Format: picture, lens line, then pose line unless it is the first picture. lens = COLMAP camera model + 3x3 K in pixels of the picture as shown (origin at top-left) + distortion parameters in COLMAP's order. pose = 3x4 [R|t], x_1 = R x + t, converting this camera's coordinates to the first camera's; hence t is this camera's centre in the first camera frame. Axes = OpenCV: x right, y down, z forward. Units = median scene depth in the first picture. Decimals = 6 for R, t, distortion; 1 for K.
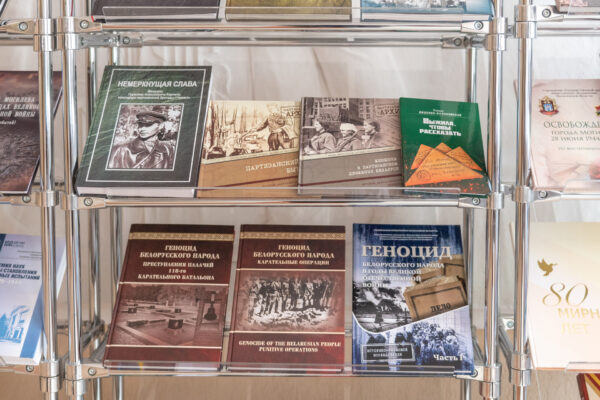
lens RADIAL K [[815.9, 0, 300.4], [0, 815.9, 195.3], [0, 0, 1]] dist [-0.019187, 0.000000]
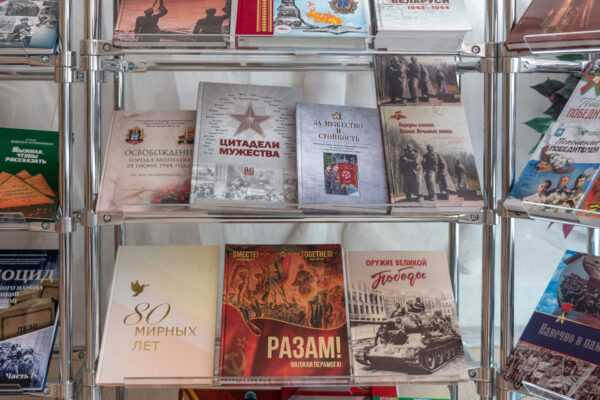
lens RADIAL K [[772.5, 0, 299.8], [0, 772.5, 202.5], [0, 0, 1]] dist [-0.055065, 0.000000]
pose [[0.994793, -0.005917, 0.101747, 0.402099], [0.009410, 0.999382, -0.033880, 0.013153], [-0.101484, 0.034661, 0.994233, -0.013671]]
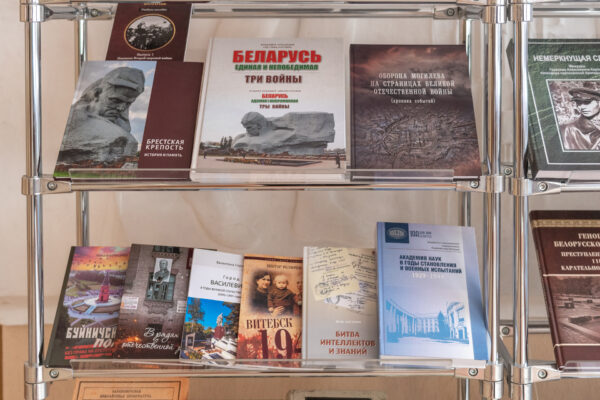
lens RADIAL K [[887.0, 0, 299.6], [0, 887.0, 147.6], [0, 0, 1]] dist [0.011739, 0.000000]
pose [[0.999033, -0.009748, 0.042872, -0.569058], [0.011289, 0.999294, -0.035846, -0.003130], [-0.042492, 0.036295, 0.998437, 0.013921]]
